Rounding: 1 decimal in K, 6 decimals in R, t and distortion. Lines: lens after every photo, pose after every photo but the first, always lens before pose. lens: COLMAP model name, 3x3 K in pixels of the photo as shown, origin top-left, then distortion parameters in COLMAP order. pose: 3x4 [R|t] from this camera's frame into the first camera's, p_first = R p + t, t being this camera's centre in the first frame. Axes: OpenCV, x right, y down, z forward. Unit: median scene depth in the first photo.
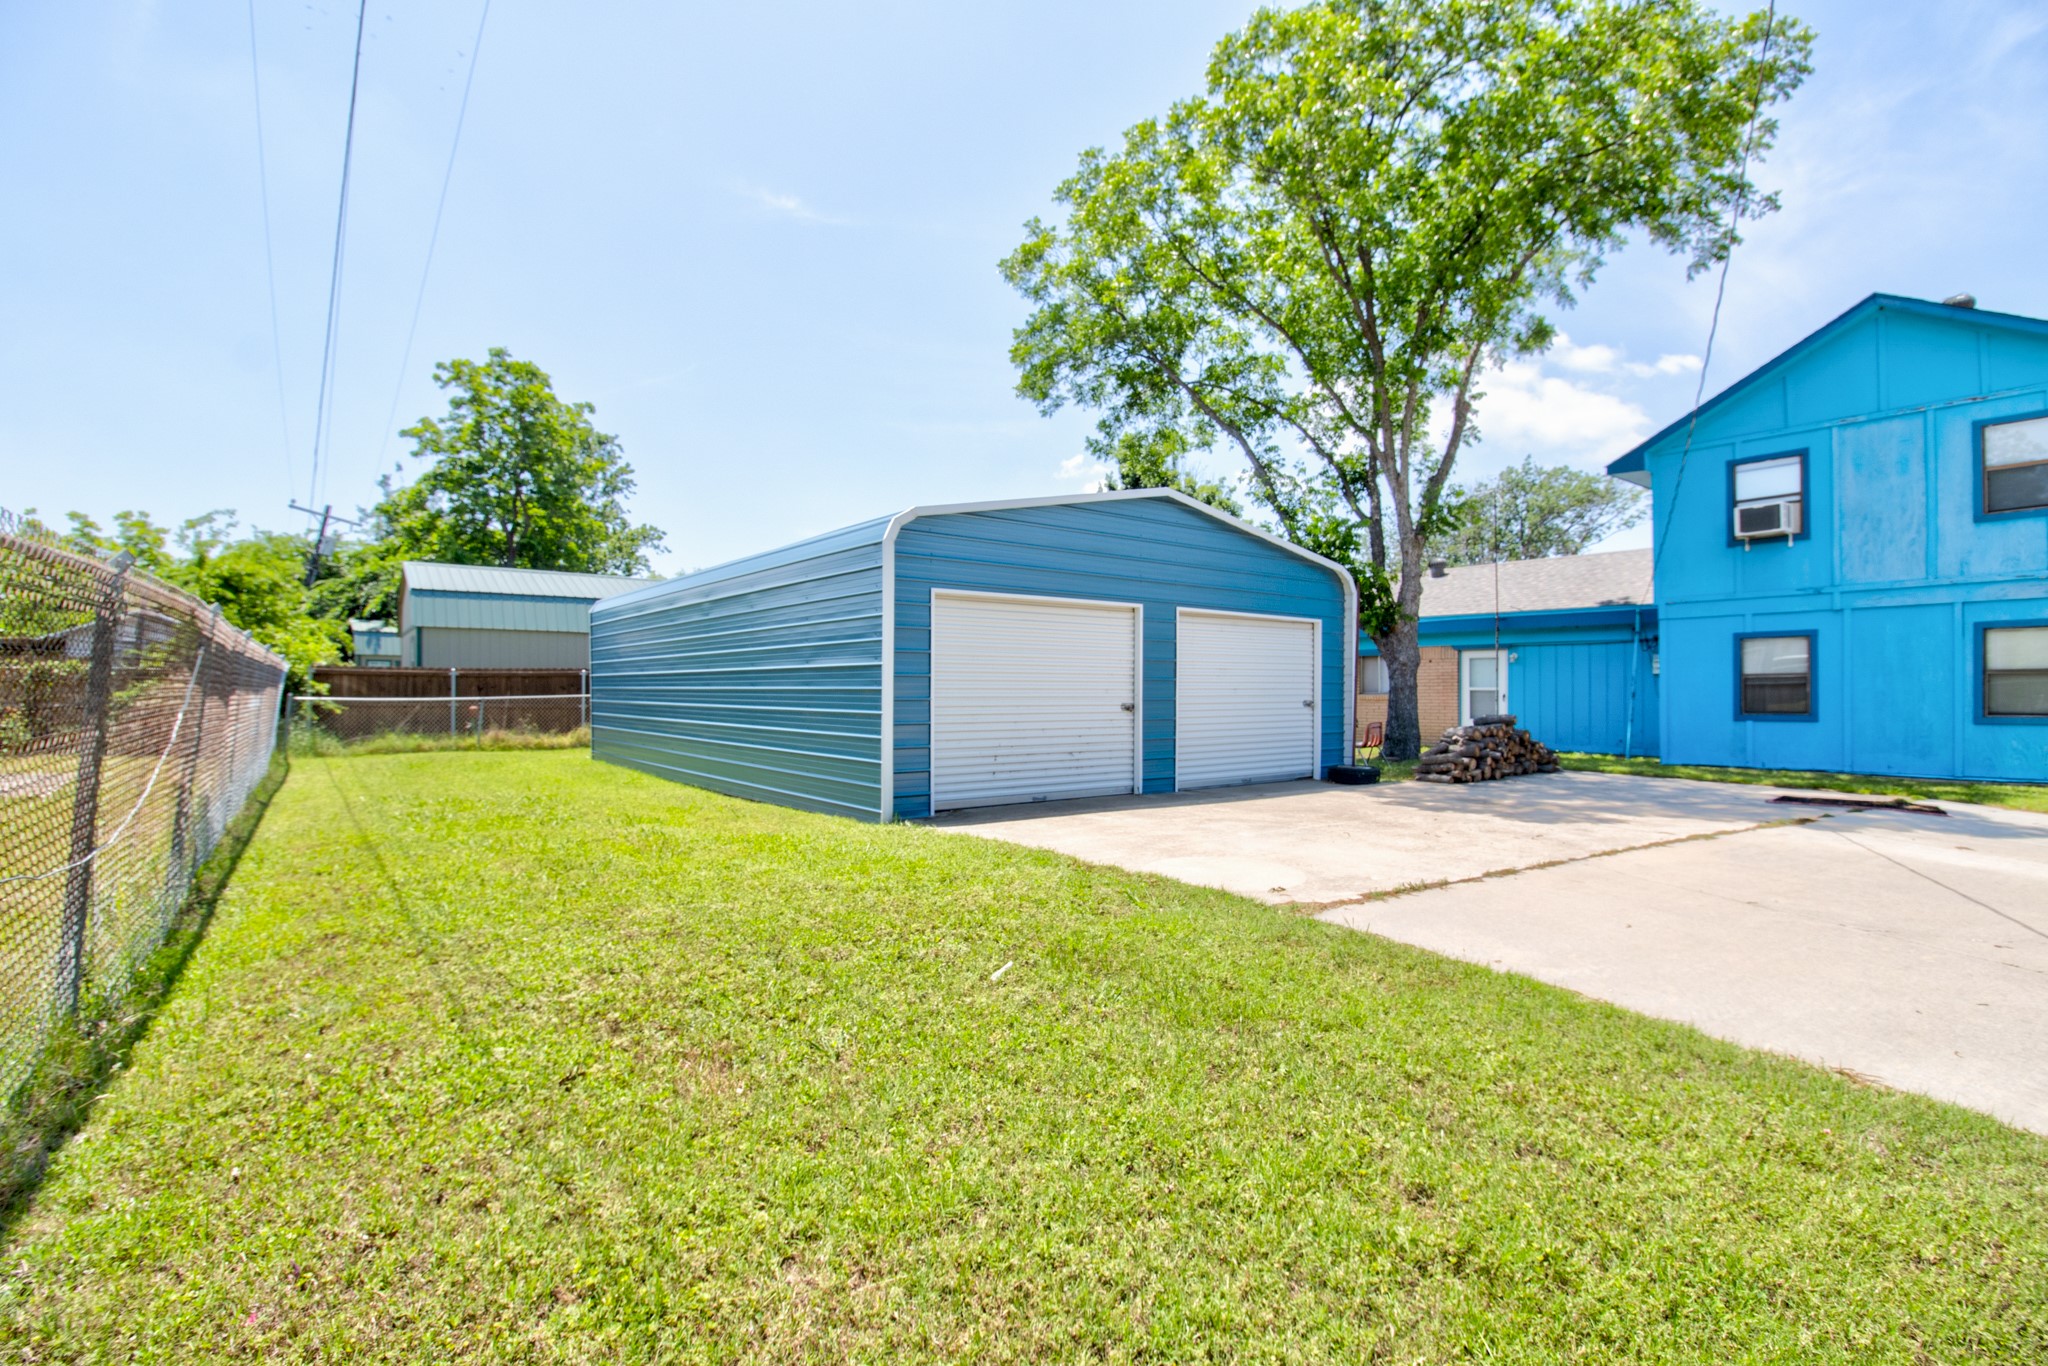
lens RADIAL K [[951.1, 0, 1060.4], [0, 951.1, 703.0], [0, 0, 1]] dist [0.002219, -0.013865]
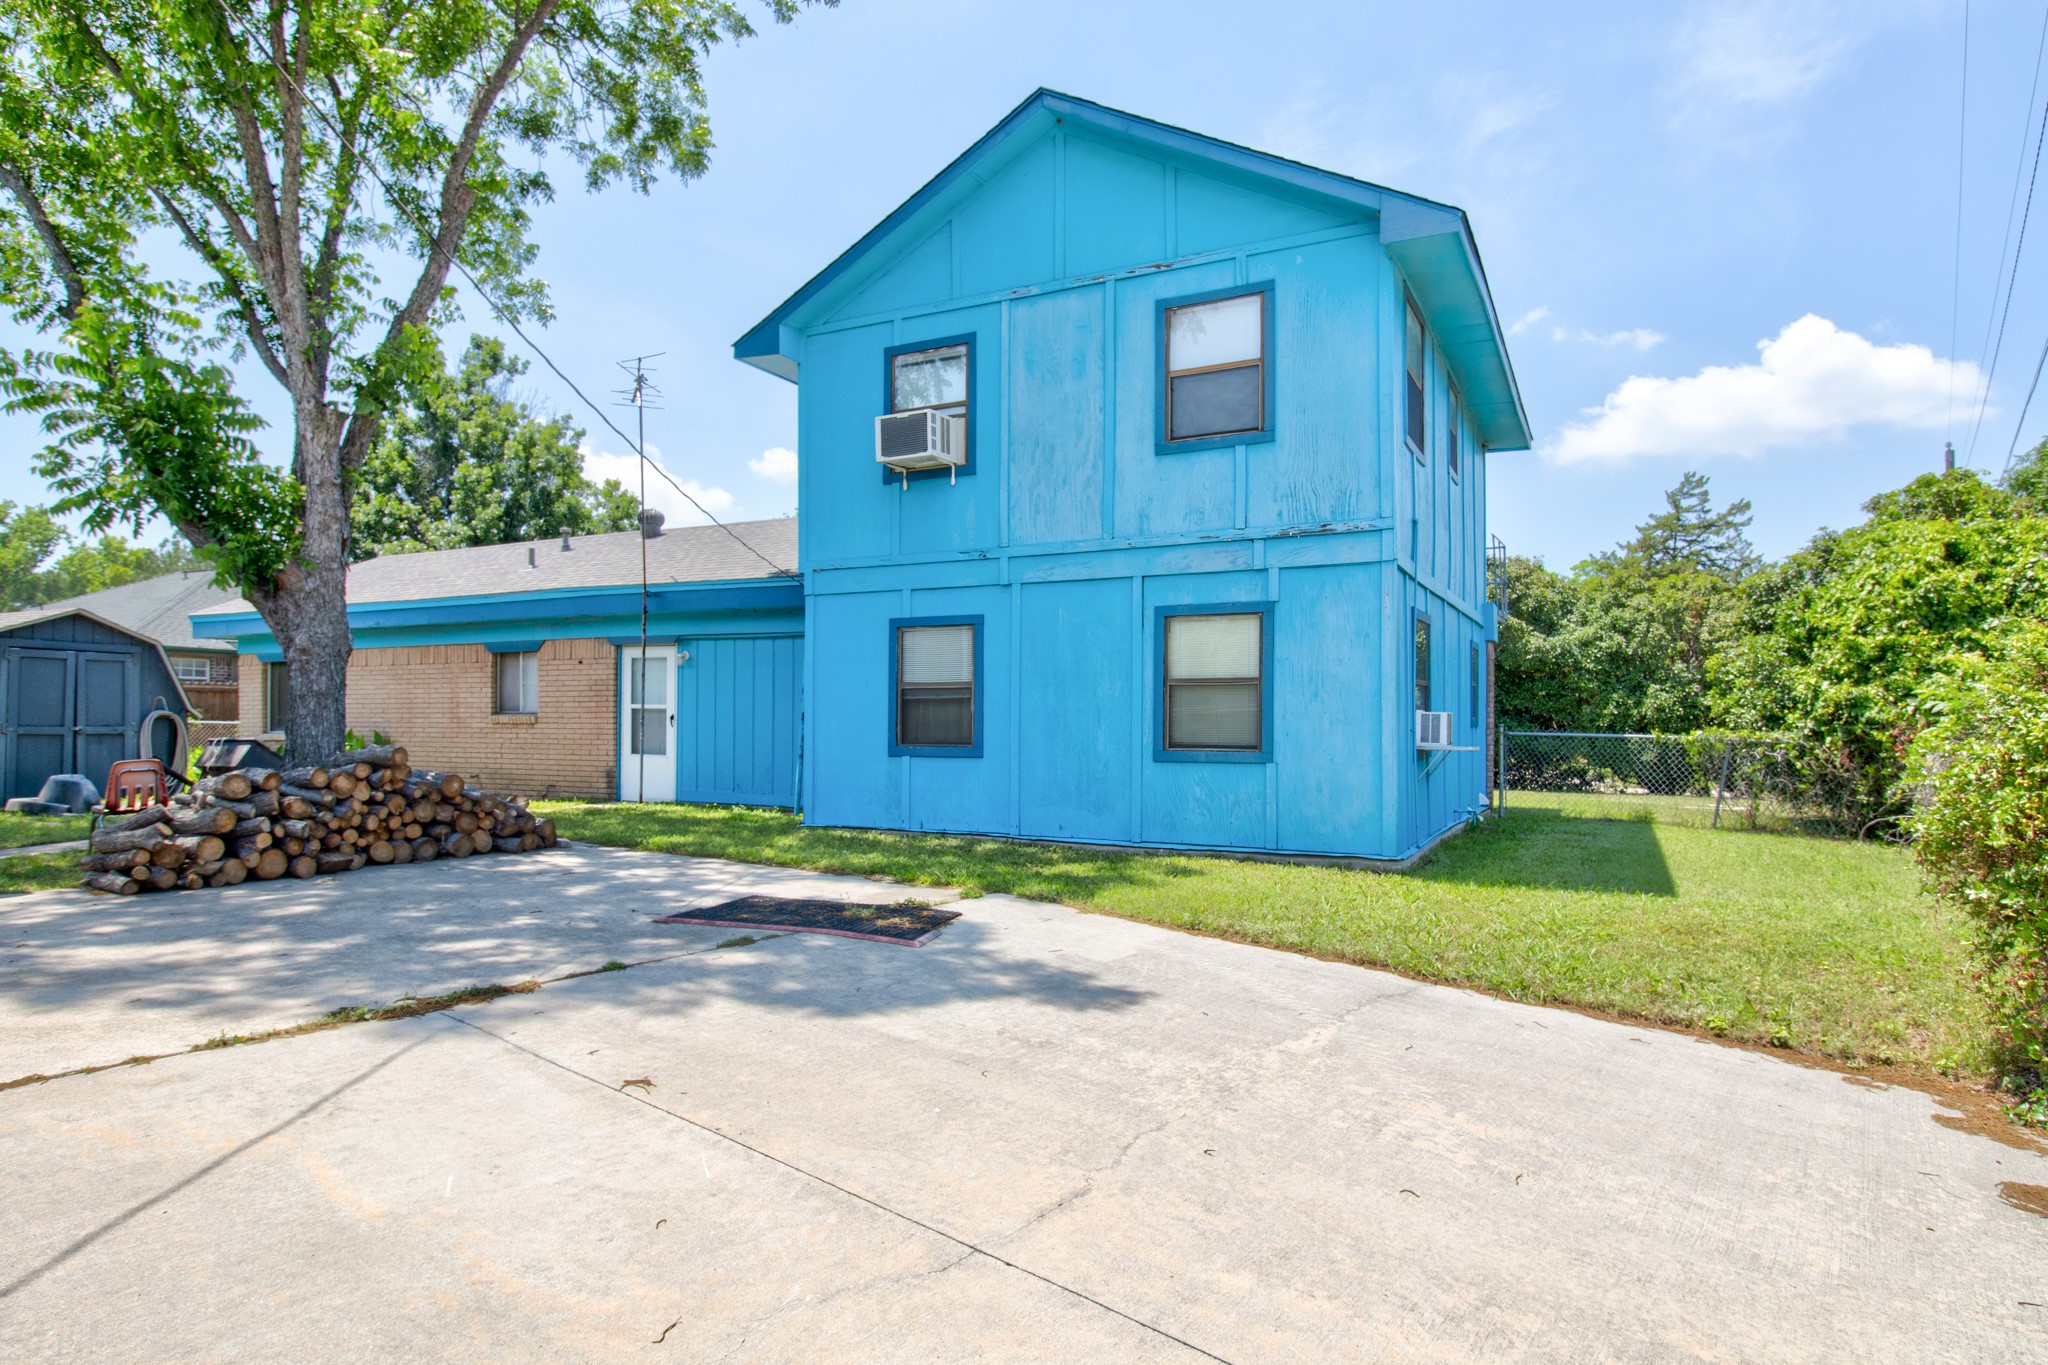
lens RADIAL K [[1127.9, 0, 1048.3], [0, 1127.9, 715.6], [0, 0, 1]] dist [0.001211, -0.002326]
pose [[0.913149, 0.013009, 0.407418, 0.673214], [-0.005700, 0.999800, -0.019150, 0.006703], [-0.407586, 0.015165, 0.913041, 0.361474]]
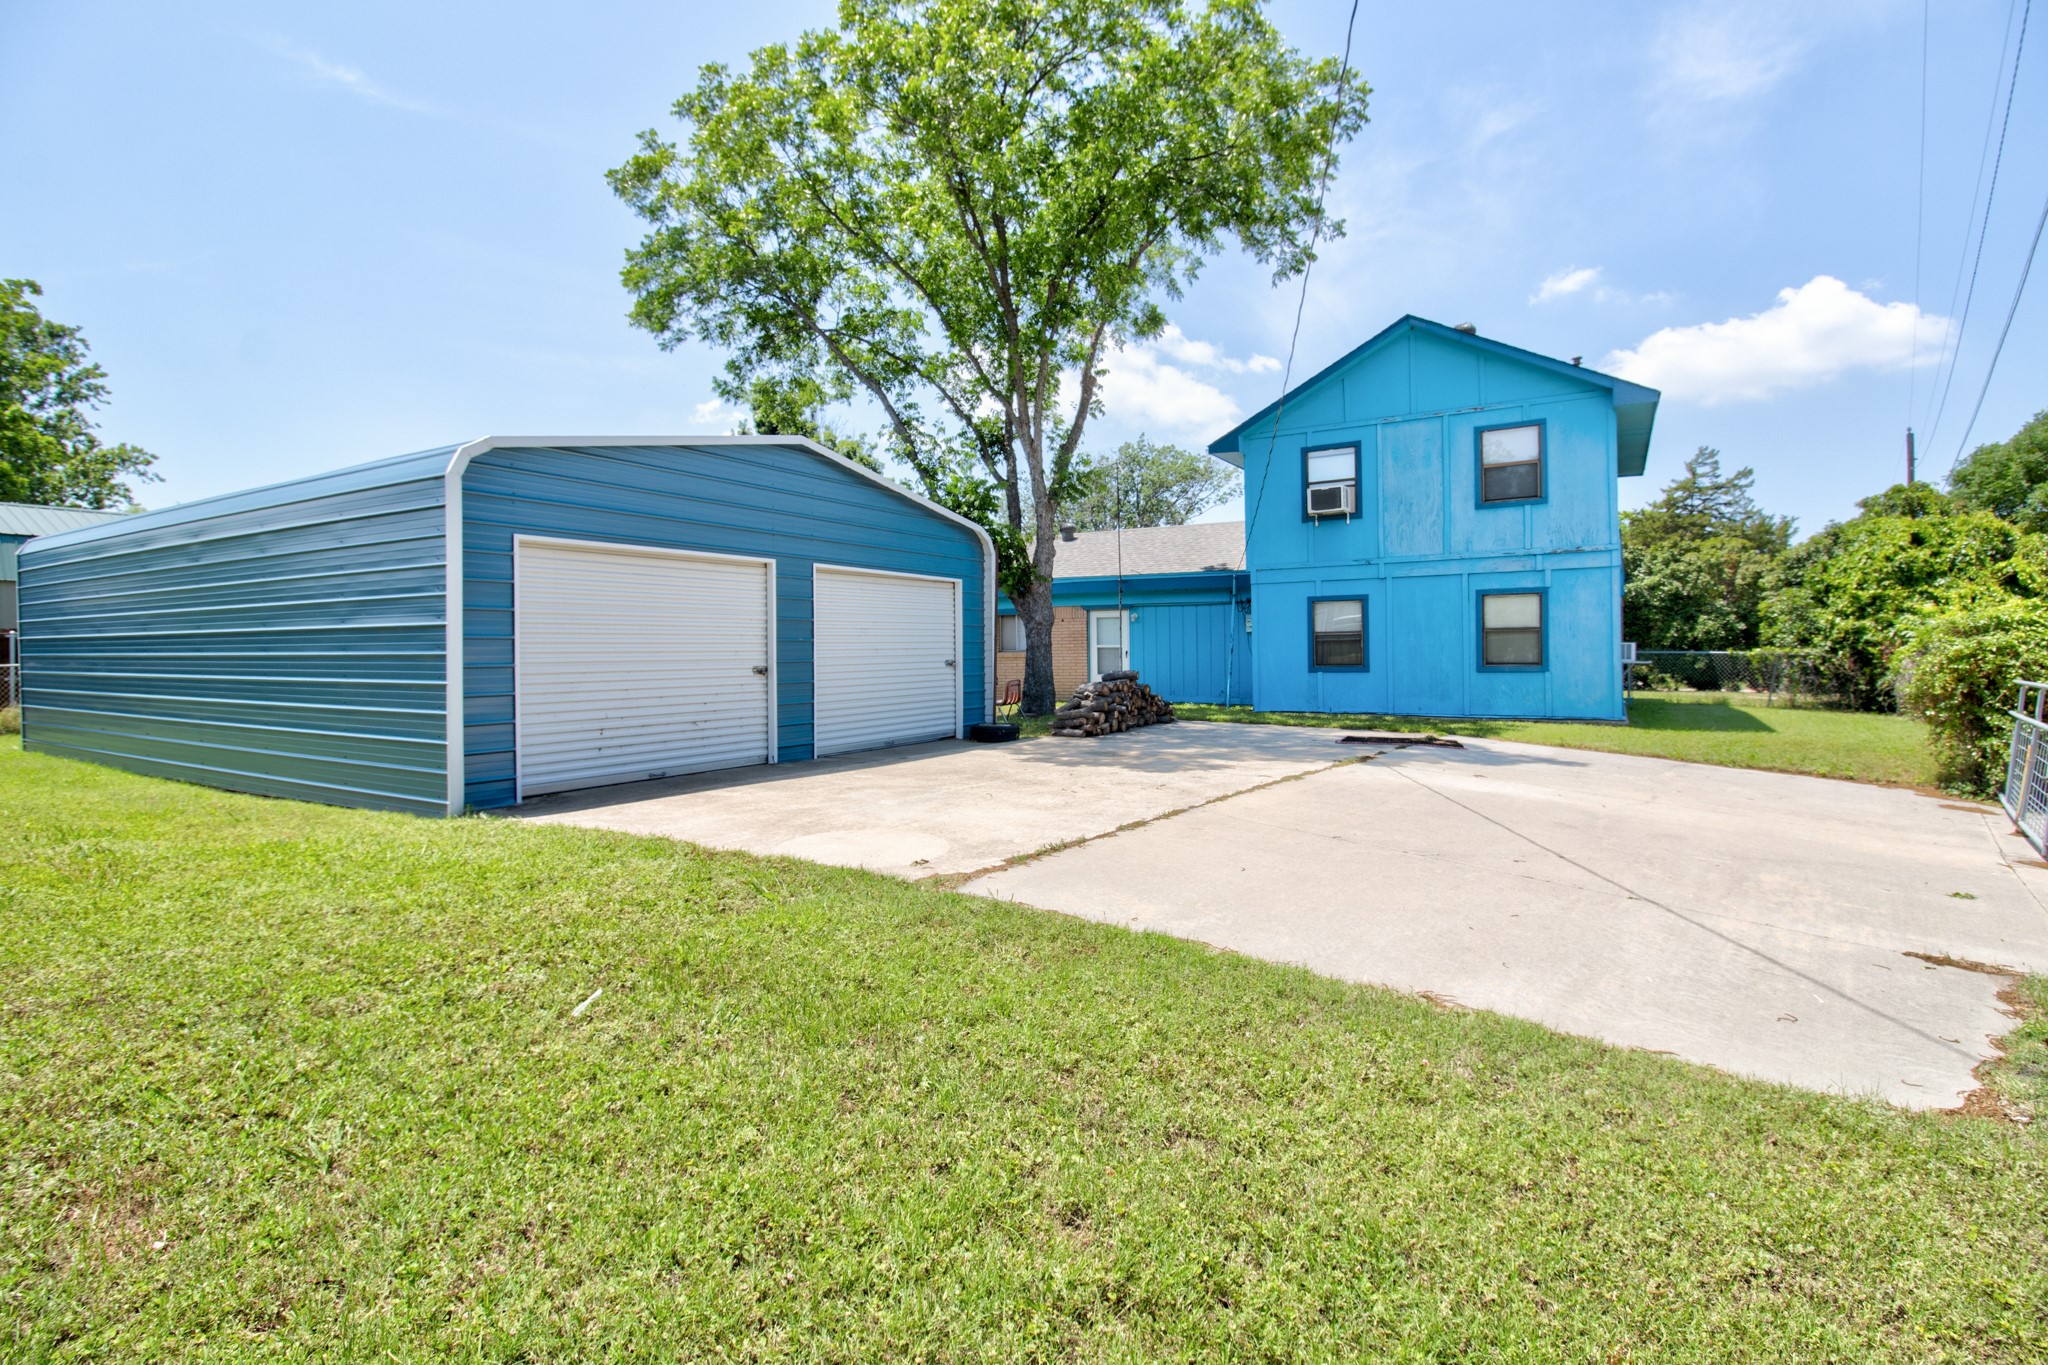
lens RADIAL K [[954.8, 0, 1045.6], [0, 954.8, 654.3], [0, 0, 1]] dist [-0.001691, -0.010948]
pose [[0.937943, -0.010221, 0.346640, 0.007289], [0.012807, 0.999905, -0.005170, -0.002114], [-0.346554, 0.009289, 0.937984, 0.025751]]
